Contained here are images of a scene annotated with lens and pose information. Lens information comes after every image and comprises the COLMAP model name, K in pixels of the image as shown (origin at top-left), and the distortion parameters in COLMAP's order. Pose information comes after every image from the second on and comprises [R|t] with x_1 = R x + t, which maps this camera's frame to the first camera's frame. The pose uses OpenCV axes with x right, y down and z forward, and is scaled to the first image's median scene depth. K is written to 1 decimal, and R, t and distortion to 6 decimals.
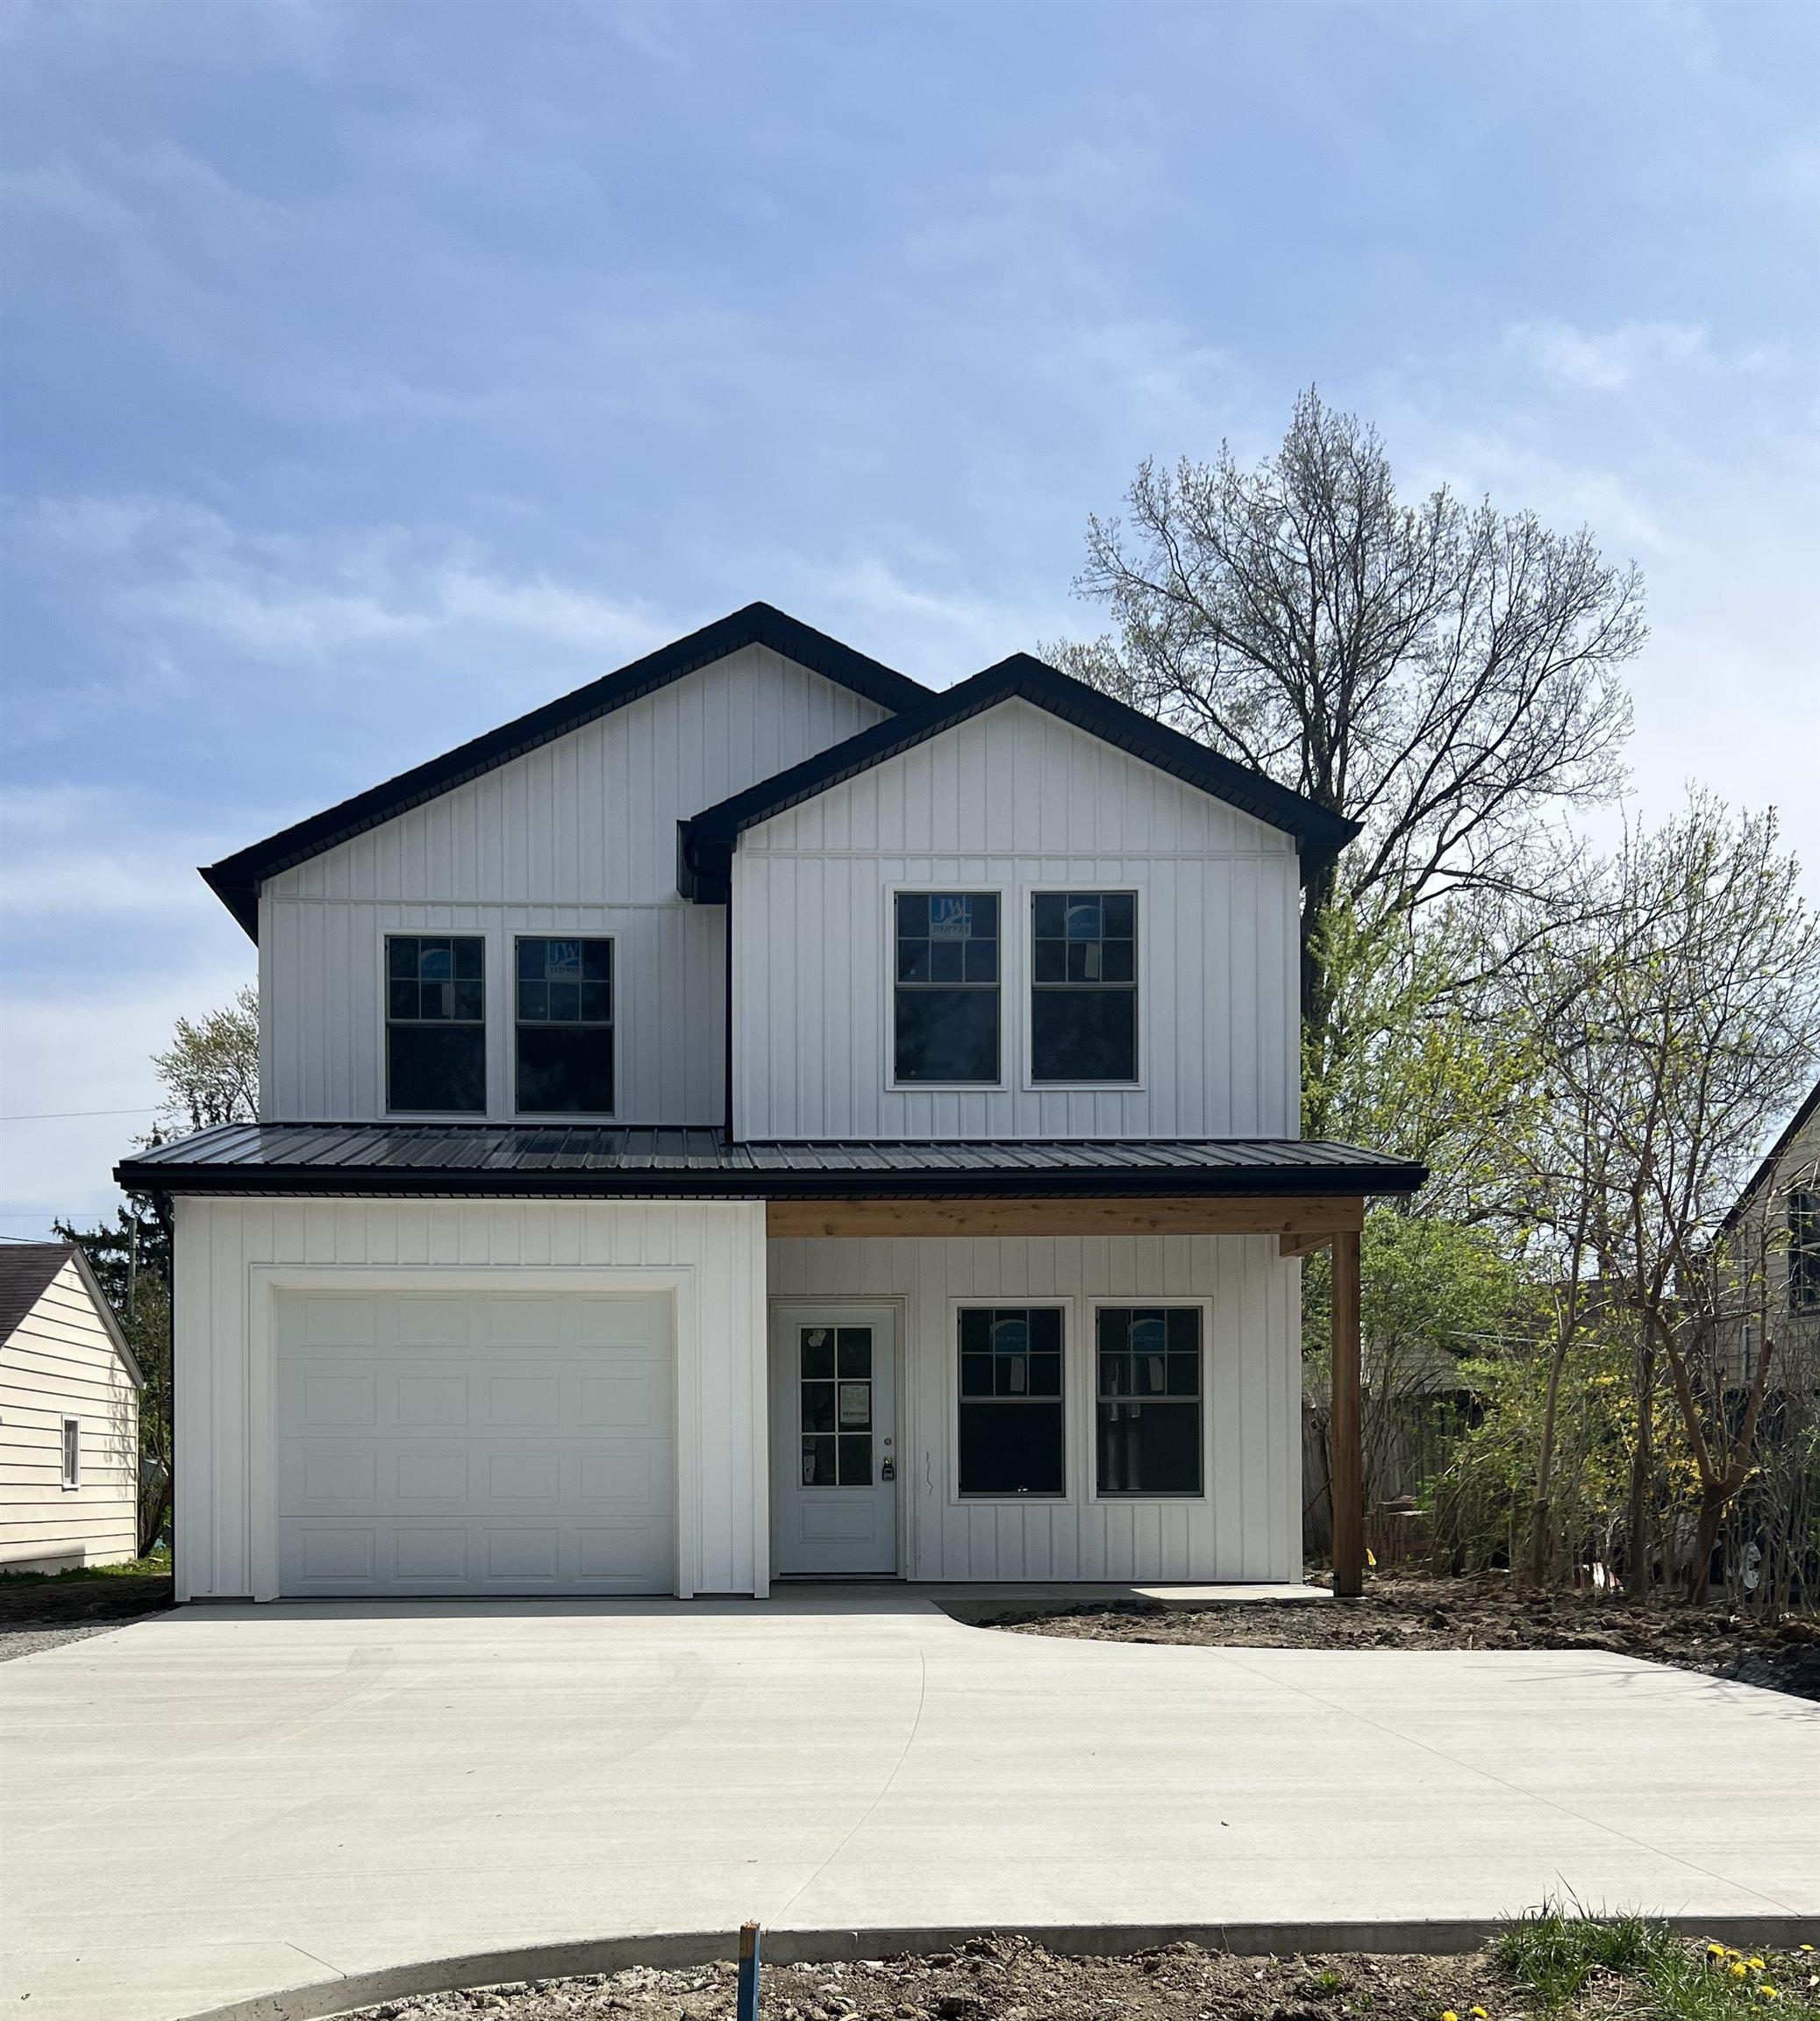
lens RADIAL K [[2198.2, 0, 784.0], [0, 2198.2, 1466.5], [0, 0, 1]] dist [0.040083, 0.000000]
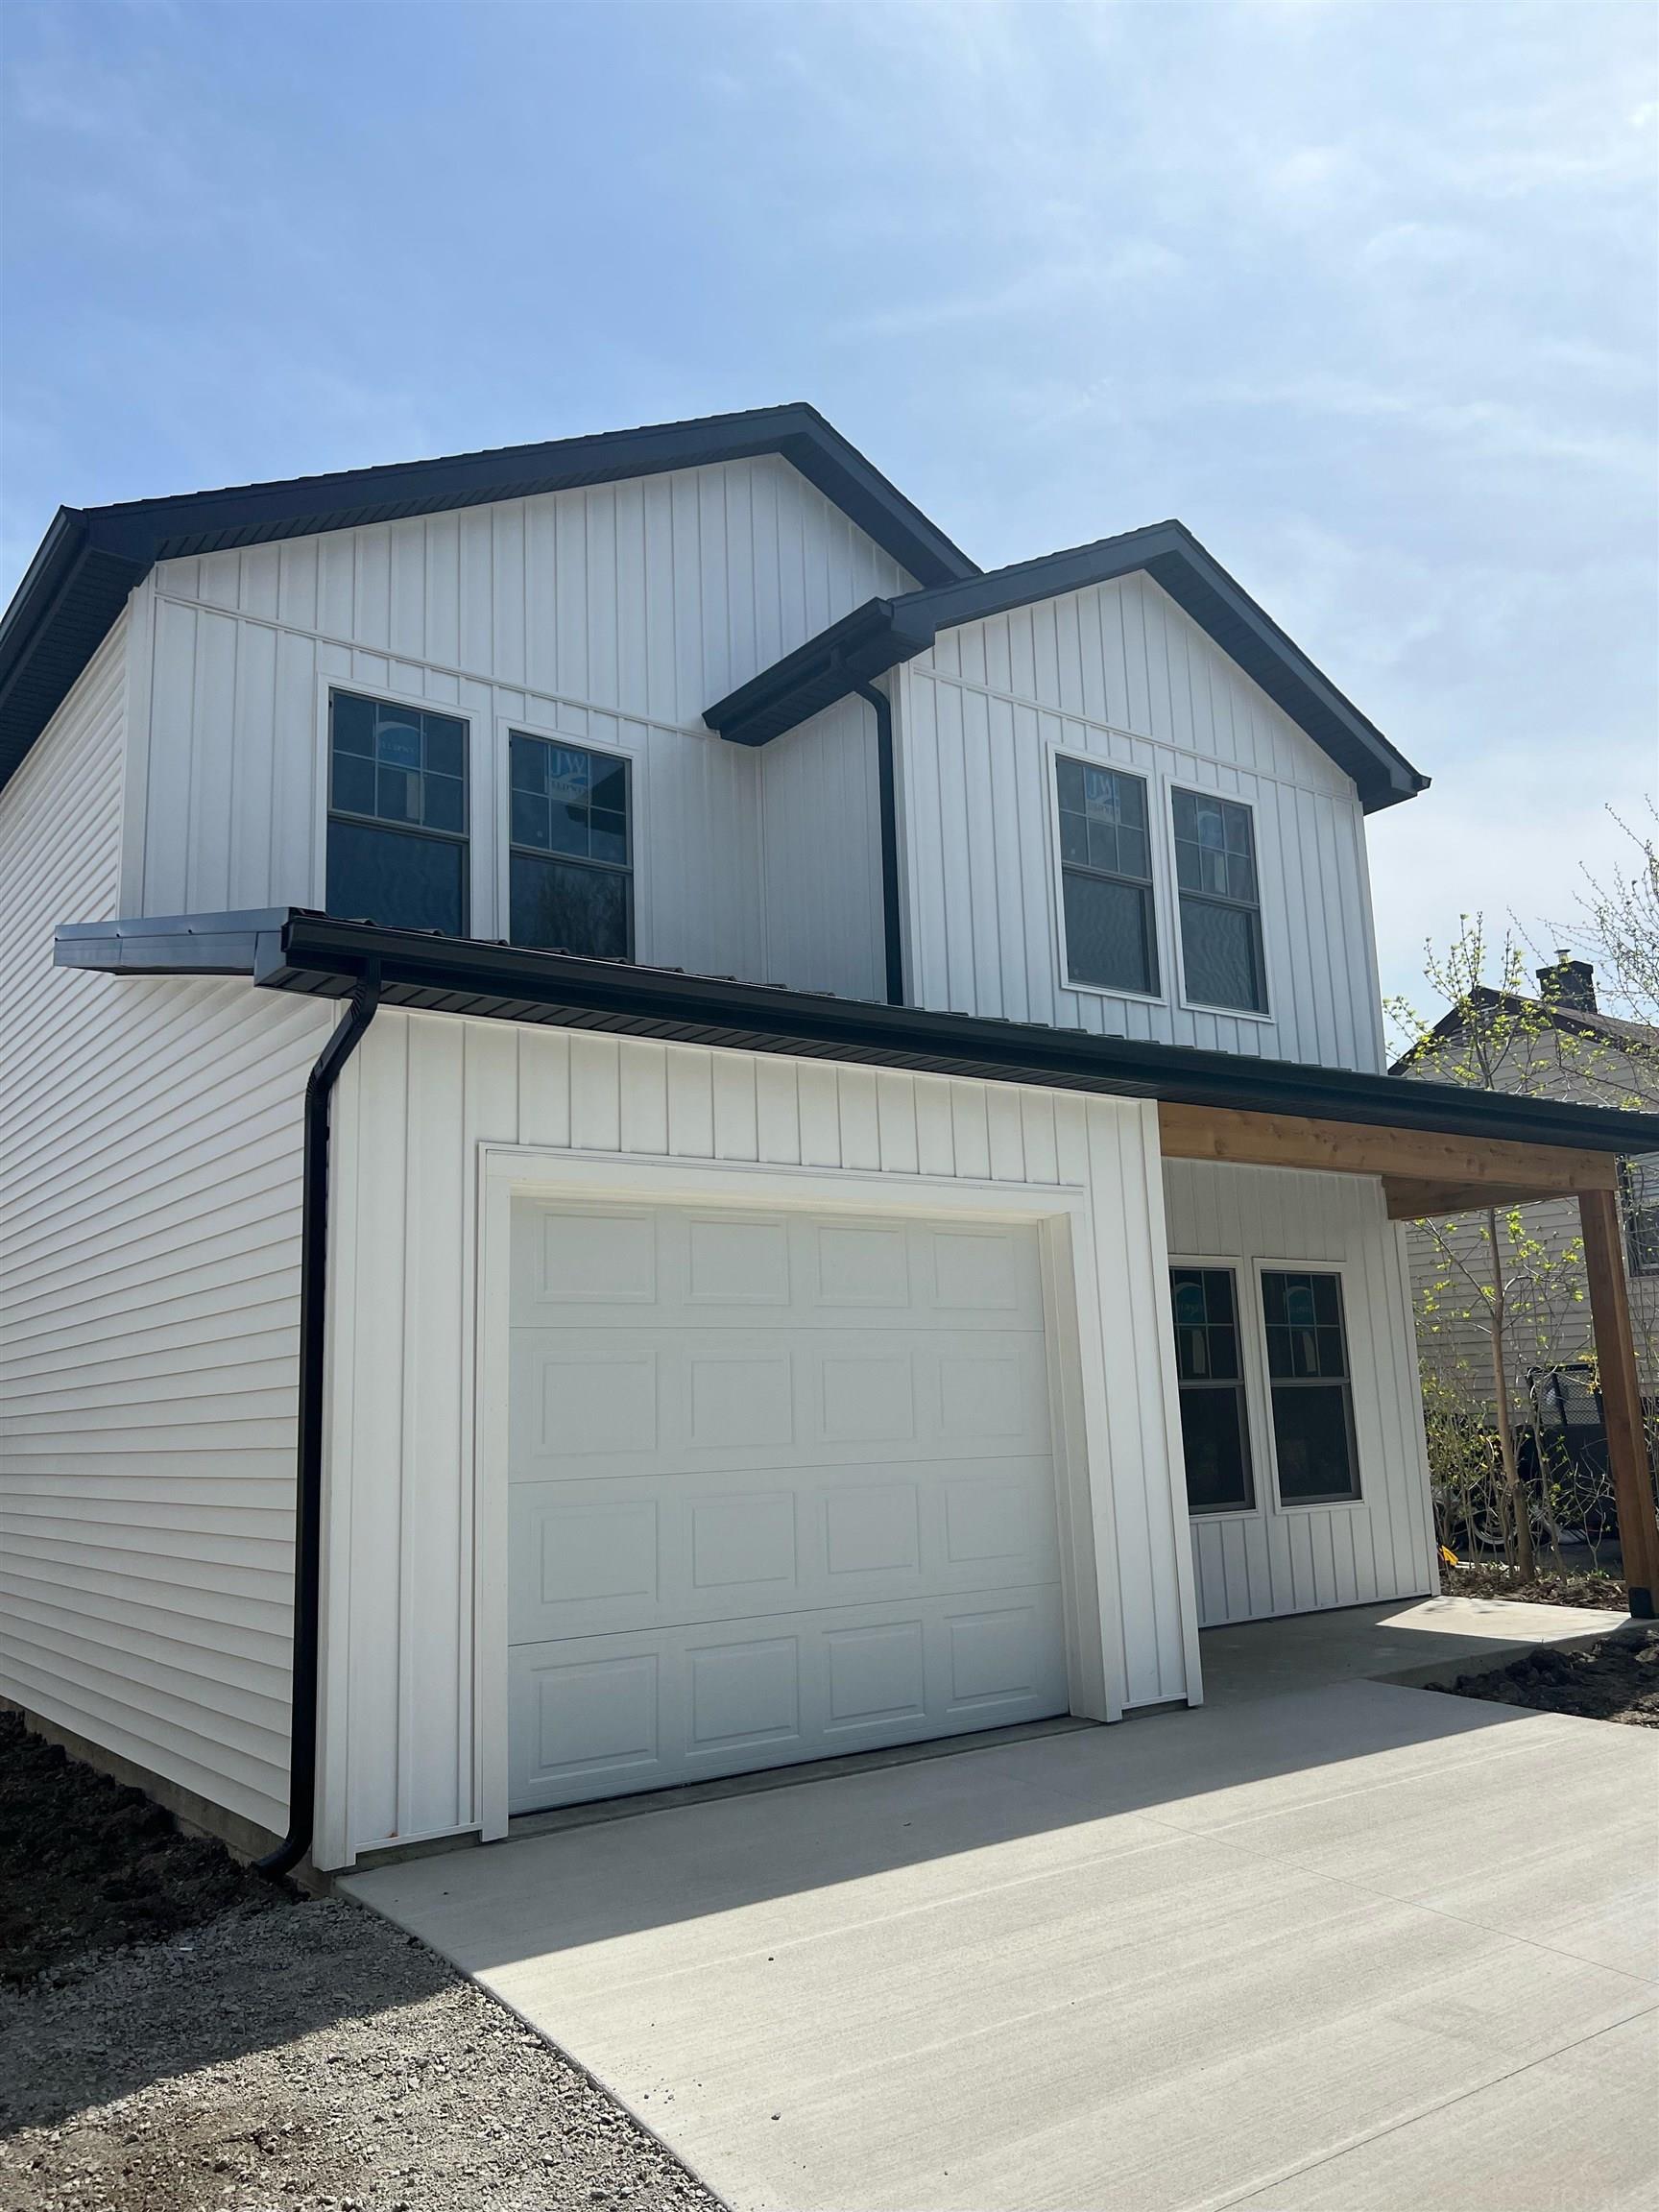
lens RADIAL K [[1678.5, 0, 839.8], [0, 1678.5, 1094.1], [0, 0, 1]] dist [0.032594, -0.002590]
pose [[0.824881, 0.081436, 0.559411, -0.350466], [0.028008, 0.982467, -0.184321, -0.025032], [-0.564613, 0.167711, 0.808137, 0.562244]]
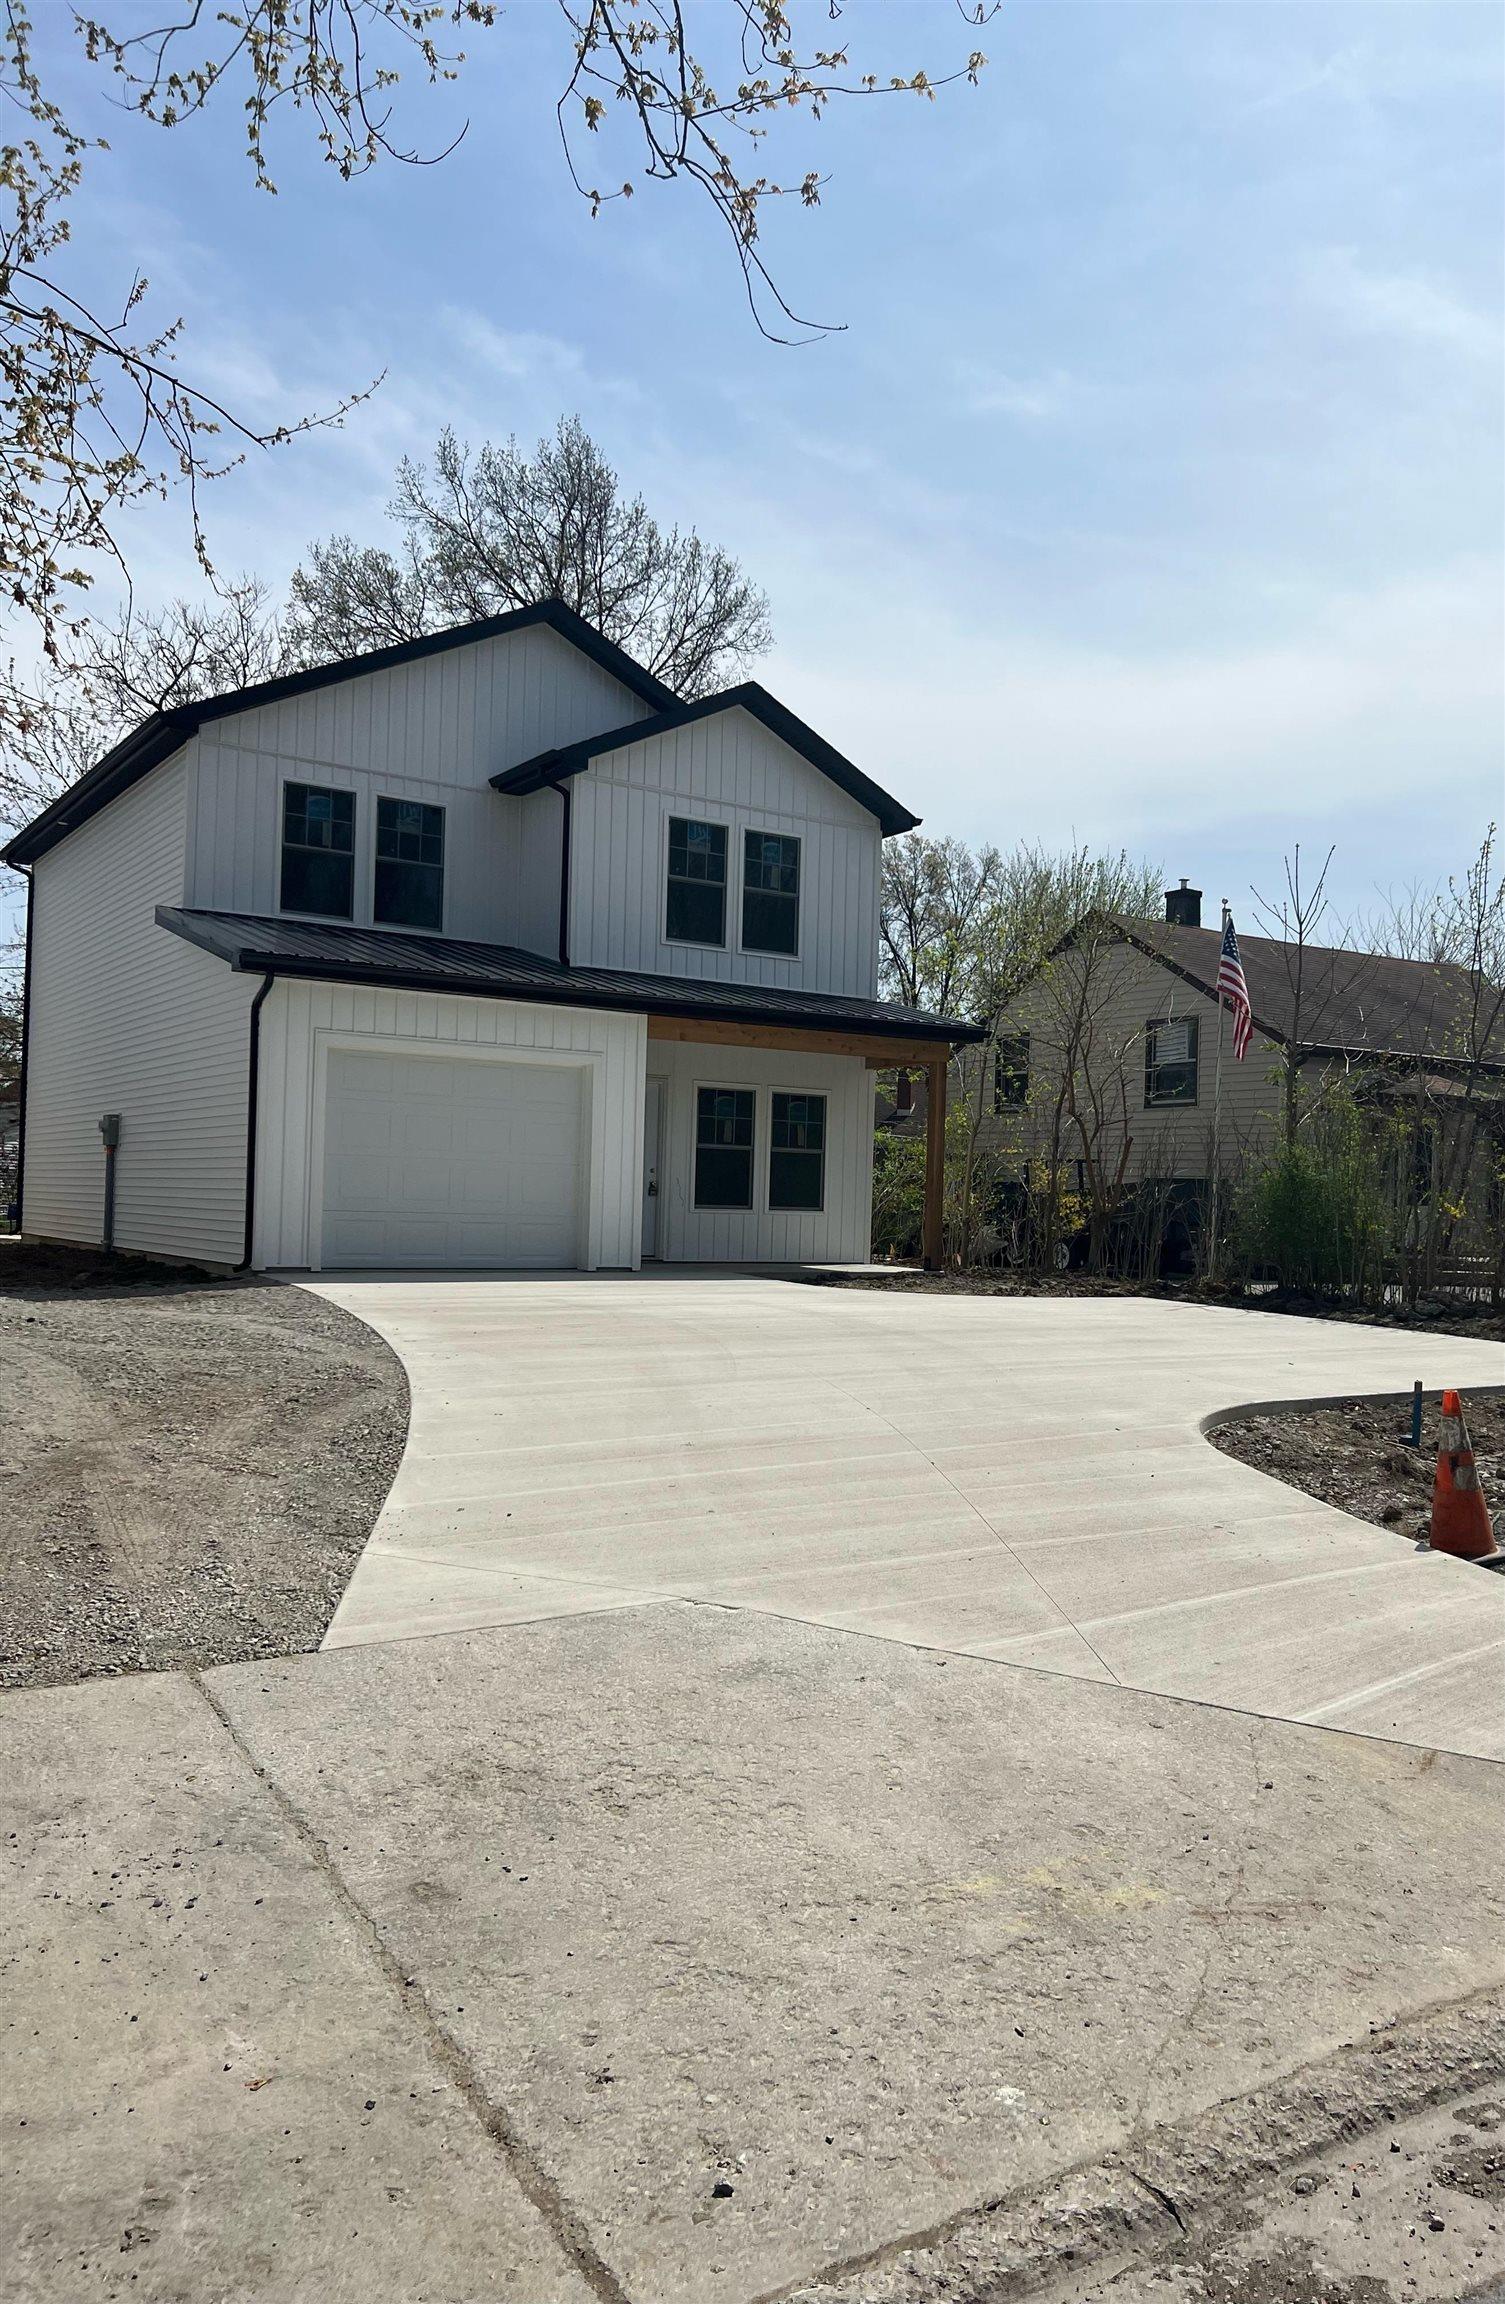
lens RADIAL K [[1721.3, 0, 886.4], [0, 1721.3, 1192.1], [0, 0, 1]] dist [0.023724, -0.019775]
pose [[0.833164, 0.031359, 0.552136, -0.481871], [-0.037122, 0.999310, -0.000741, -0.001145], [-0.551779, -0.019879, 0.833754, -0.101084]]
